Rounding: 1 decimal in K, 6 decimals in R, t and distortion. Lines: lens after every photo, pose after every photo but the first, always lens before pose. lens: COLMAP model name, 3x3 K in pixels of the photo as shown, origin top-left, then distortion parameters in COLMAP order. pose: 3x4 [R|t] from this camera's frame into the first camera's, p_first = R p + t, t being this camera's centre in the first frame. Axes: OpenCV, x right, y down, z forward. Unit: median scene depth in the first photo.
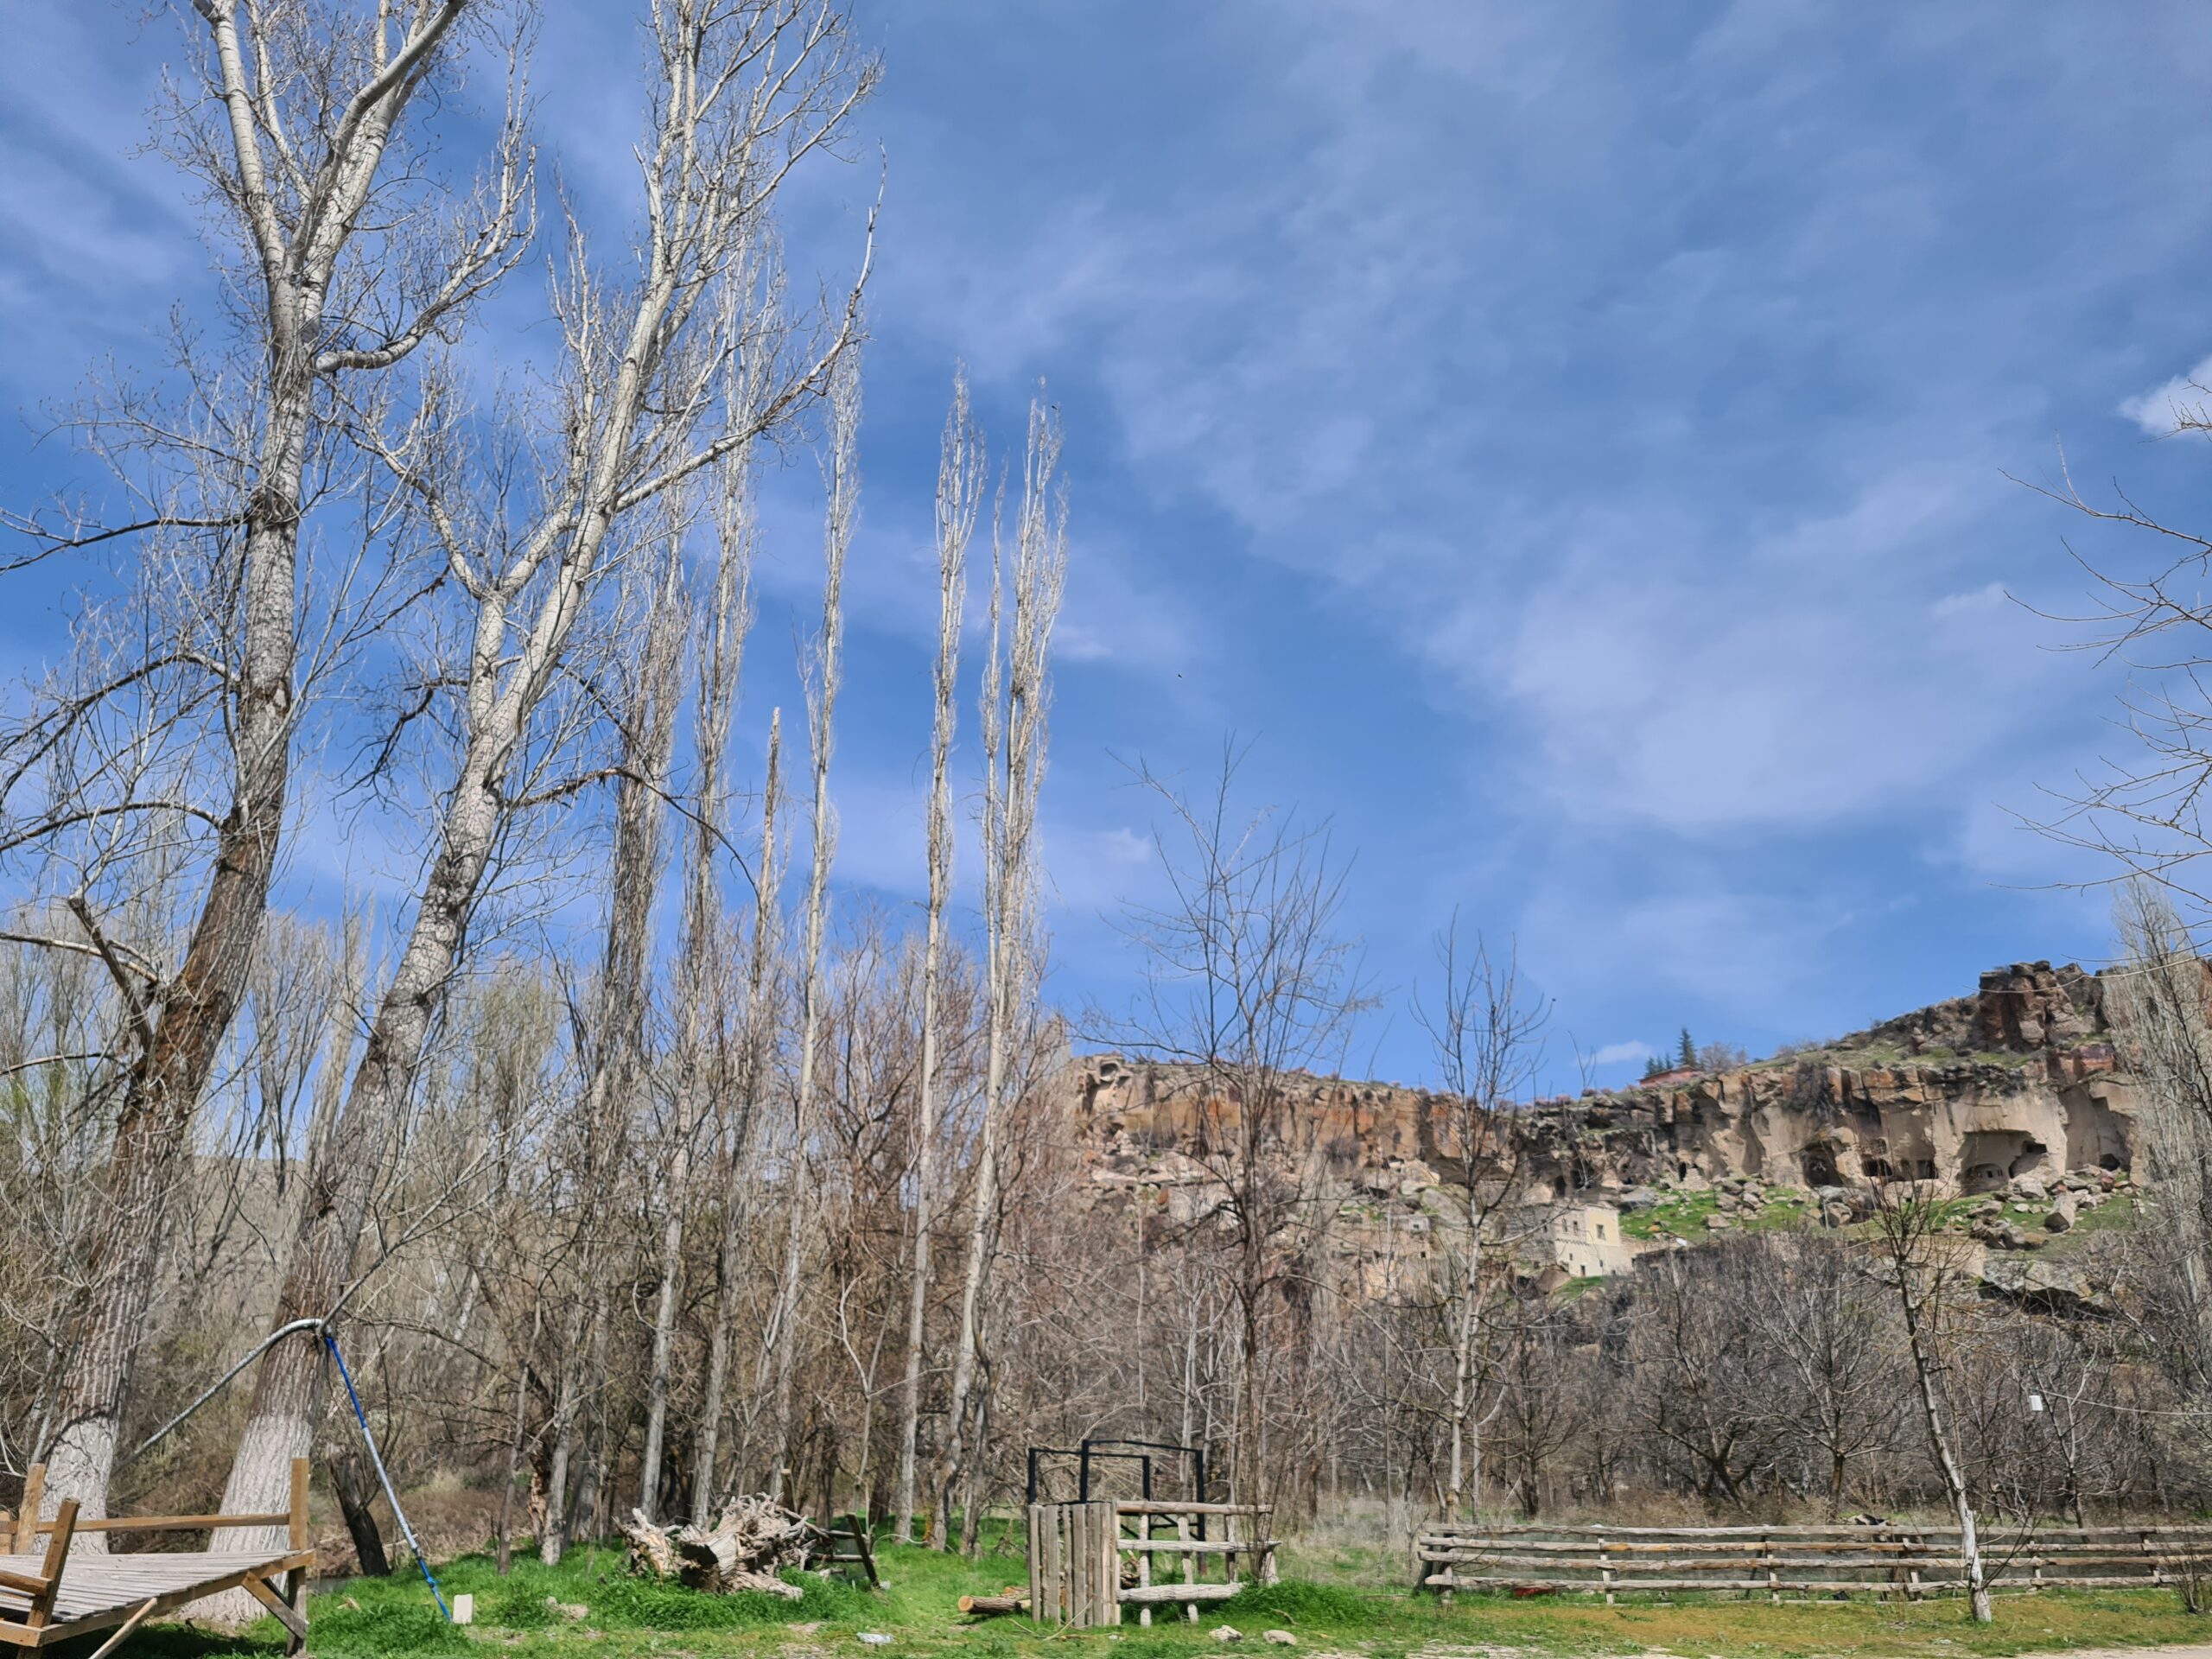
lens RADIAL K [[1655.4, 0, 1106.0], [0, 1655.4, 829.5], [0, 0, 1]] dist [0.032462, -0.001153]
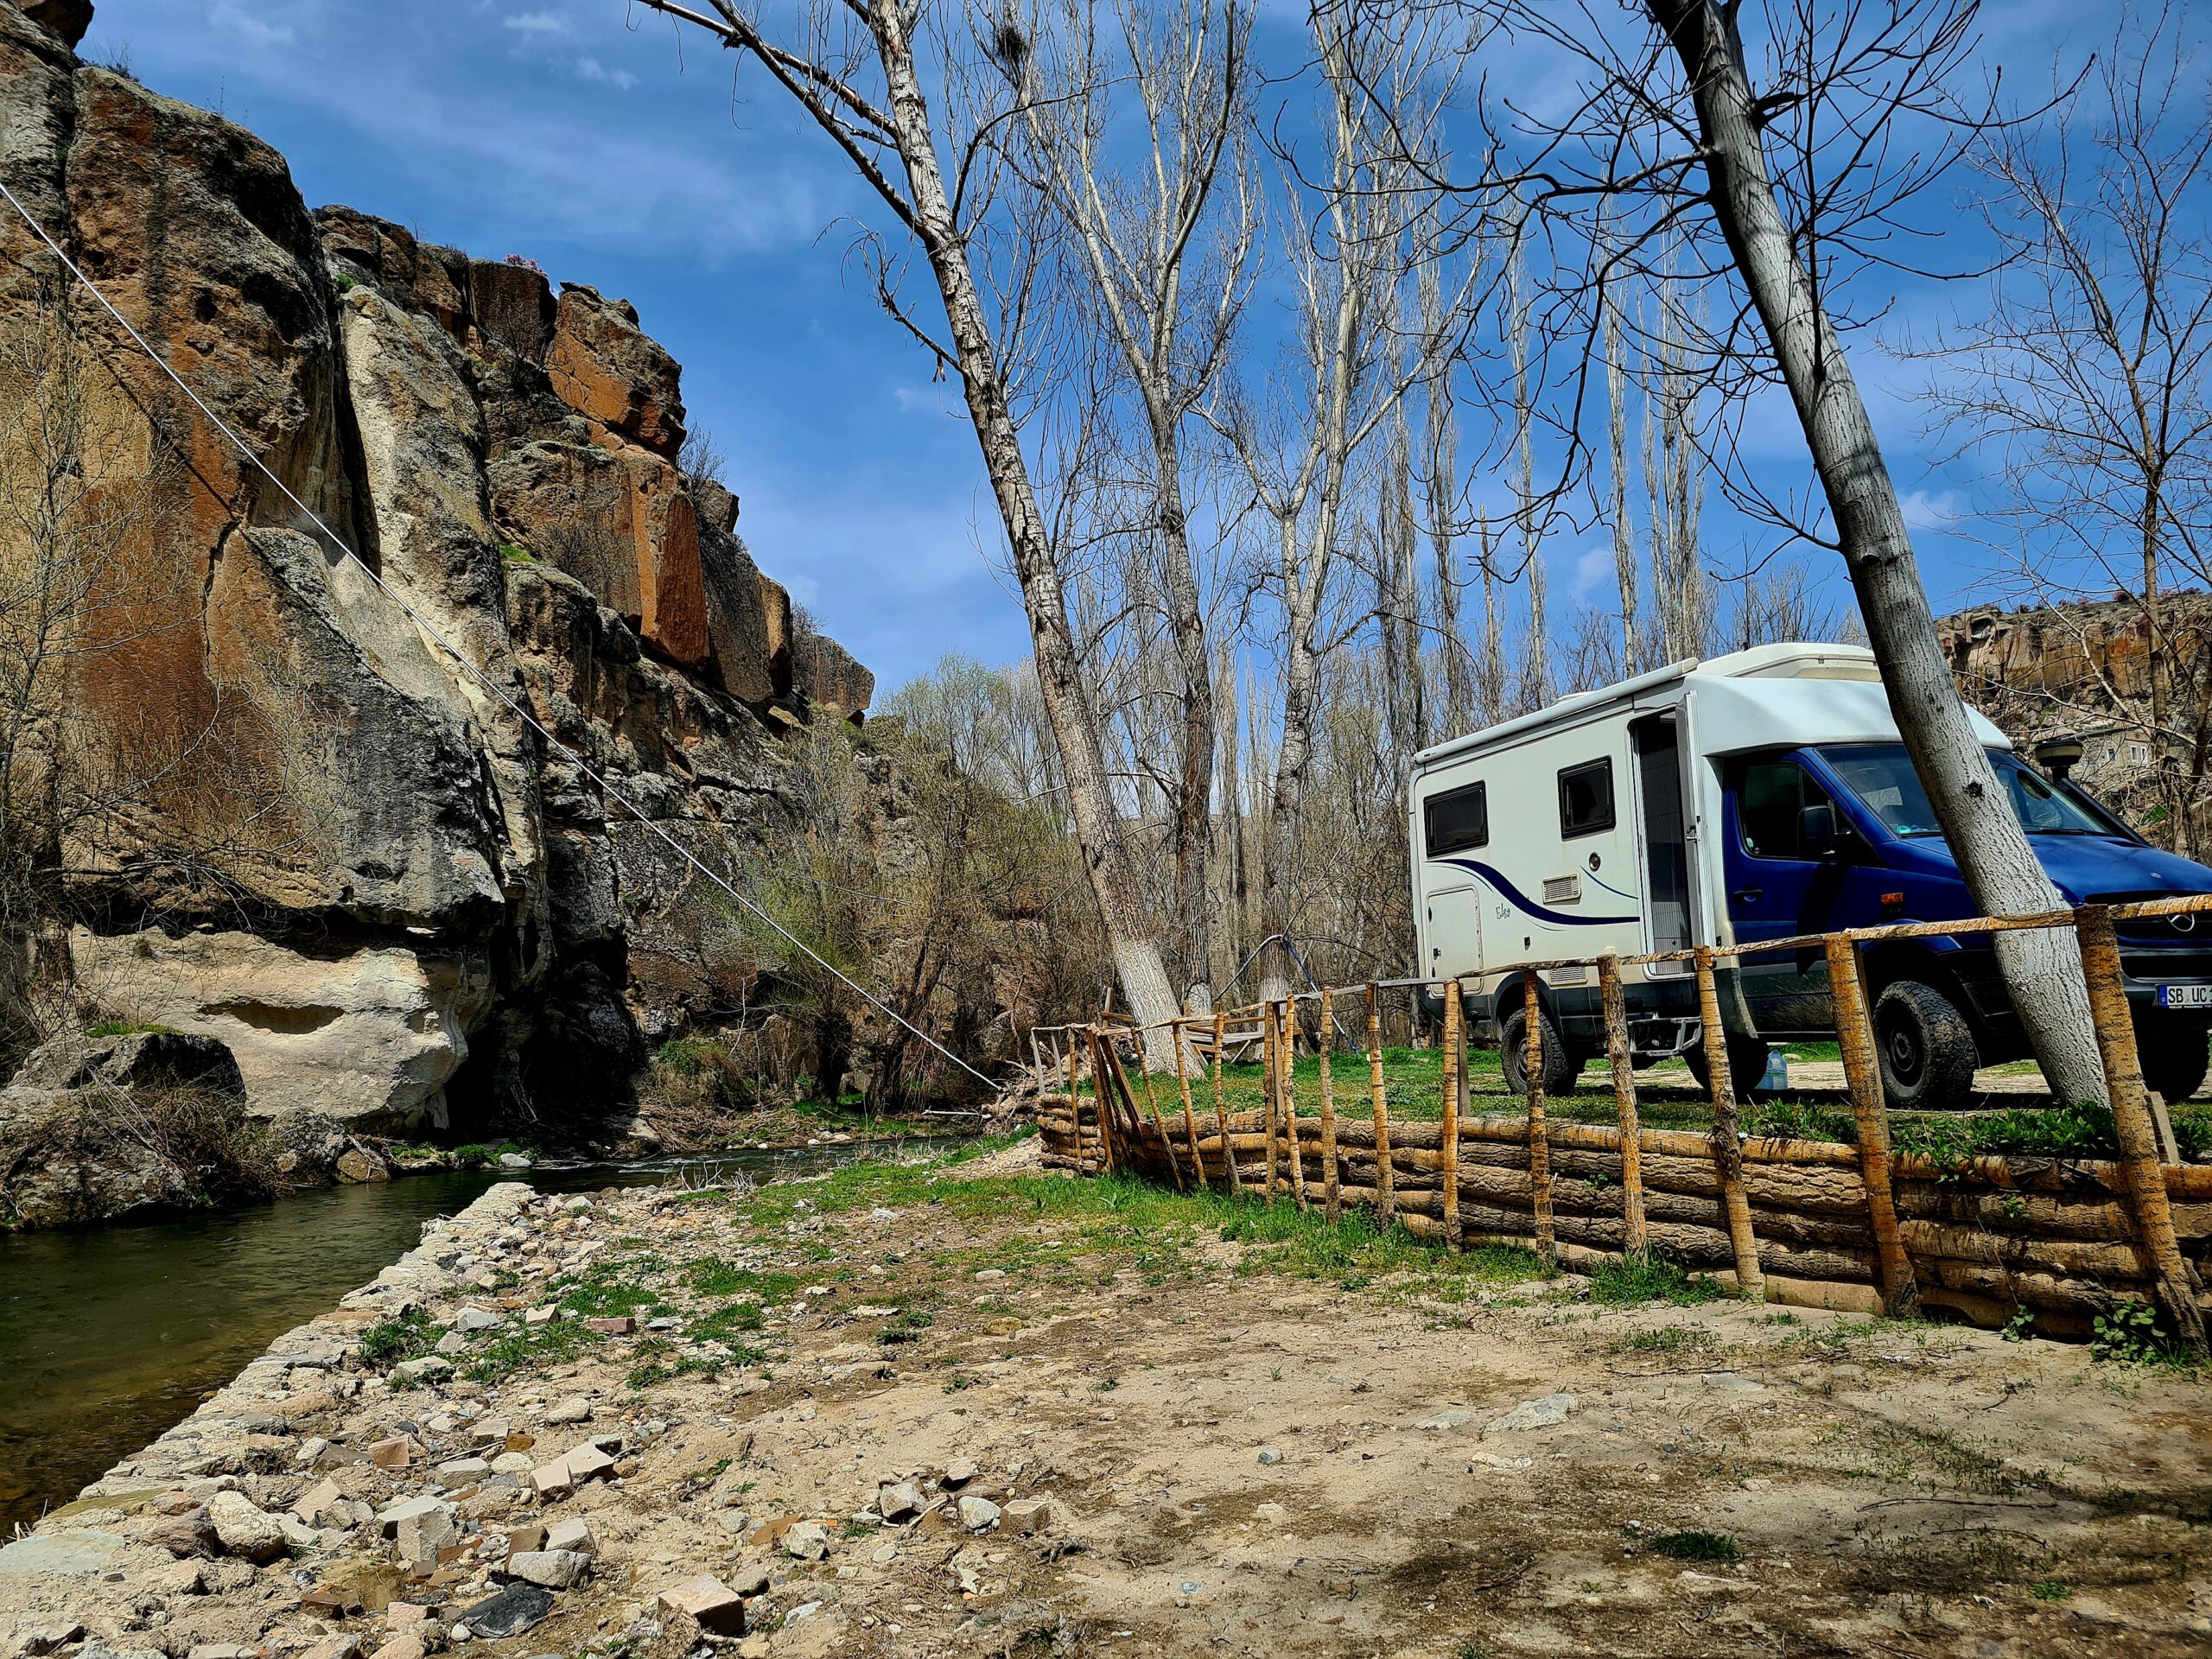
lens RADIAL K [[1655.4, 0, 1106.0], [0, 1655.4, 829.5], [0, 0, 1]] dist [0.032462, -0.001153]
pose [[0.867278, -0.101162, -0.487438, 0.294168], [0.211442, 0.961284, 0.176708, -0.199221], [0.450690, -0.256319, 0.855090, -0.678183]]
